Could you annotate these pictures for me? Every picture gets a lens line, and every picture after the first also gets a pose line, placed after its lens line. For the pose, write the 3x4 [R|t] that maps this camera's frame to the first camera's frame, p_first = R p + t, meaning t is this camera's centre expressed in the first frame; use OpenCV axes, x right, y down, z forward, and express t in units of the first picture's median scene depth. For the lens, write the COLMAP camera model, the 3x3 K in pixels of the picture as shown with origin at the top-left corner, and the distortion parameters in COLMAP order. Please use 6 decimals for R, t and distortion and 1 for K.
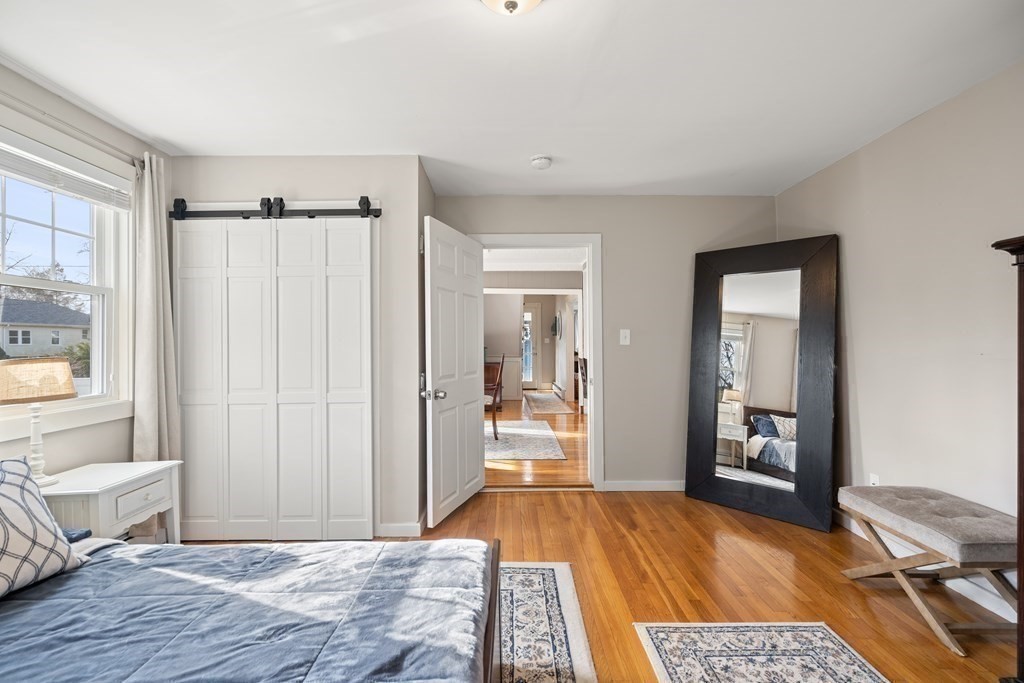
lens RADIAL K [[464.3, 0, 513.2], [0, 464.3, 344.5], [0, 0, 1]] dist [-0.002262, 0.001054]
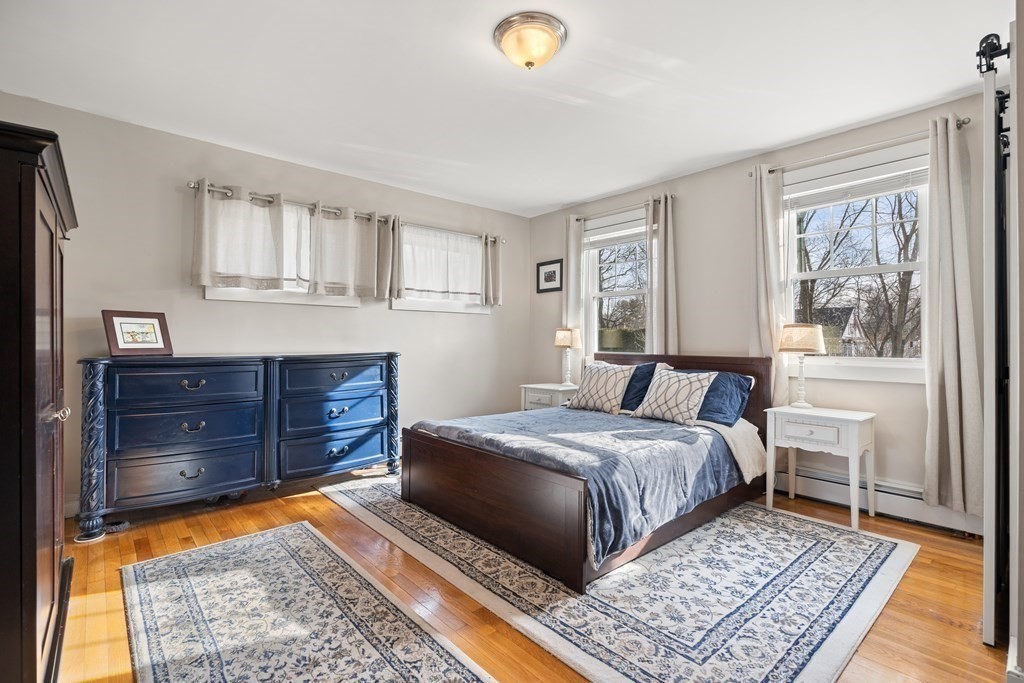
lens RADIAL K [[464.3, 0, 517.3], [0, 464.3, 339.7], [0, 0, 1]] dist [-0.002262, 0.001054]
pose [[-0.742457, -0.016801, -0.669683, 0.821558], [-0.015320, 0.999850, -0.008100, 0.093218], [0.669719, 0.004245, -0.742603, 1.680085]]
